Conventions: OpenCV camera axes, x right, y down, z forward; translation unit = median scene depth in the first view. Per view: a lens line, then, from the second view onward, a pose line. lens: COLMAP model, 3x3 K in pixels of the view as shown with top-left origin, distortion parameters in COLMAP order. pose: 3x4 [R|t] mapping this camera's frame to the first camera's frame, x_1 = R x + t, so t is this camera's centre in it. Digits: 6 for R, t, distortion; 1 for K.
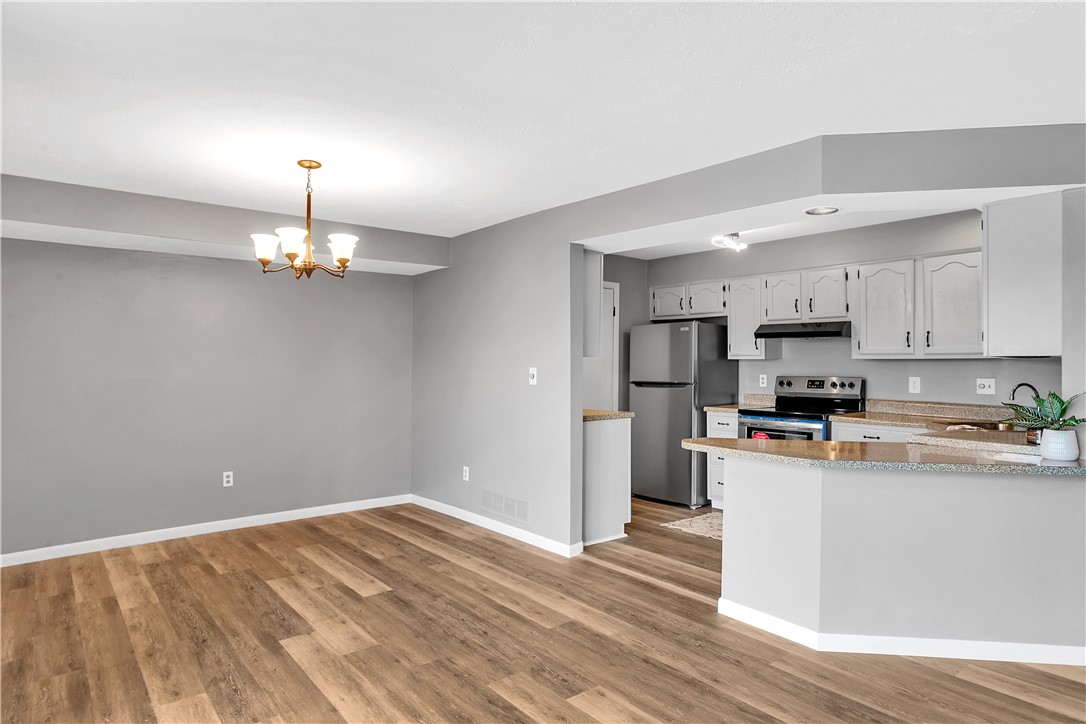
lens RADIAL K [[665.3, 0, 564.1], [0, 665.3, 359.1], [0, 0, 1]] dist [0.001197, 0.000473]
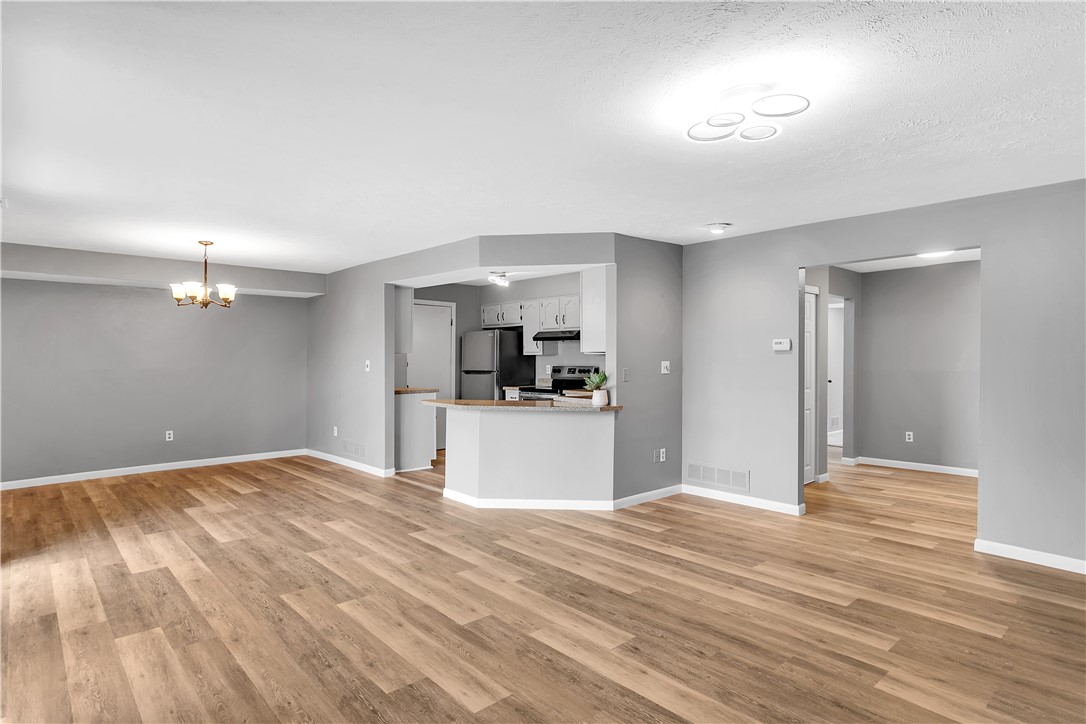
lens RADIAL K [[631.4, 0, 592.2], [0, 631.4, 360.1], [0, 0, 1]] dist [-0.001186, 0.002435]
pose [[0.997394, -0.004647, 0.071992, 0.368850], [0.004148, 0.999966, 0.007077, 0.003255], [-0.072022, -0.006760, 0.997380, -0.523423]]
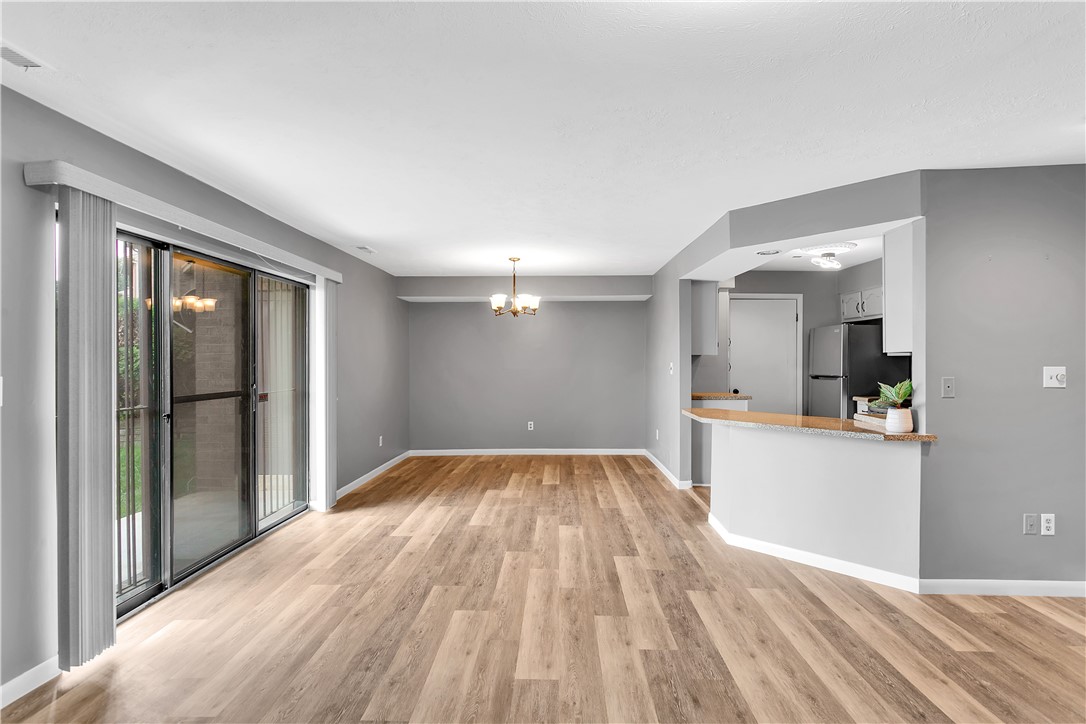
lens RADIAL K [[626.3, 0, 512.9], [0, 626.3, 356.7], [0, 0, 1]] dist [-0.002241, 0.001767]
pose [[0.713280, -0.008295, -0.700830, 0.665783], [0.007747, 0.999962, -0.003951, 0.001642], [0.700836, -0.002611, 0.713318, -0.254597]]
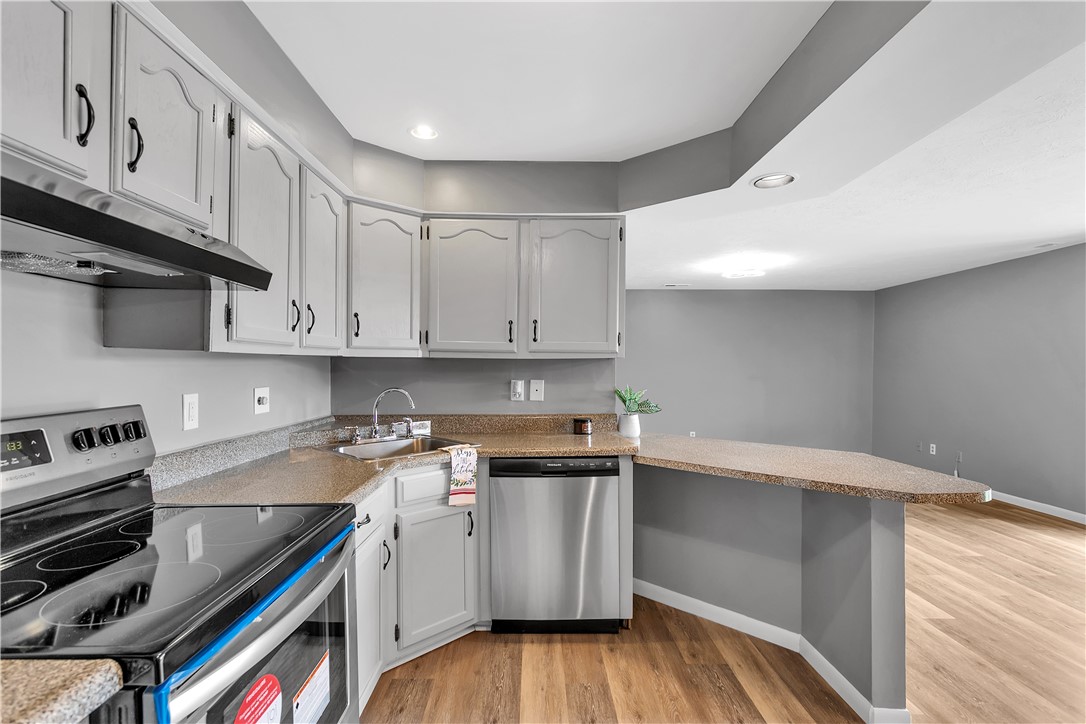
lens RADIAL K [[503.9, 0, 535.3], [0, 503.9, 375.3], [0, 0, 1]] dist [0.001664, 0.000471]
pose [[-0.740357, -0.020051, 0.671914, 0.130146], [-0.007216, 0.999734, 0.021884, 0.005100], [-0.672175, 0.011353, -0.740306, 1.164077]]
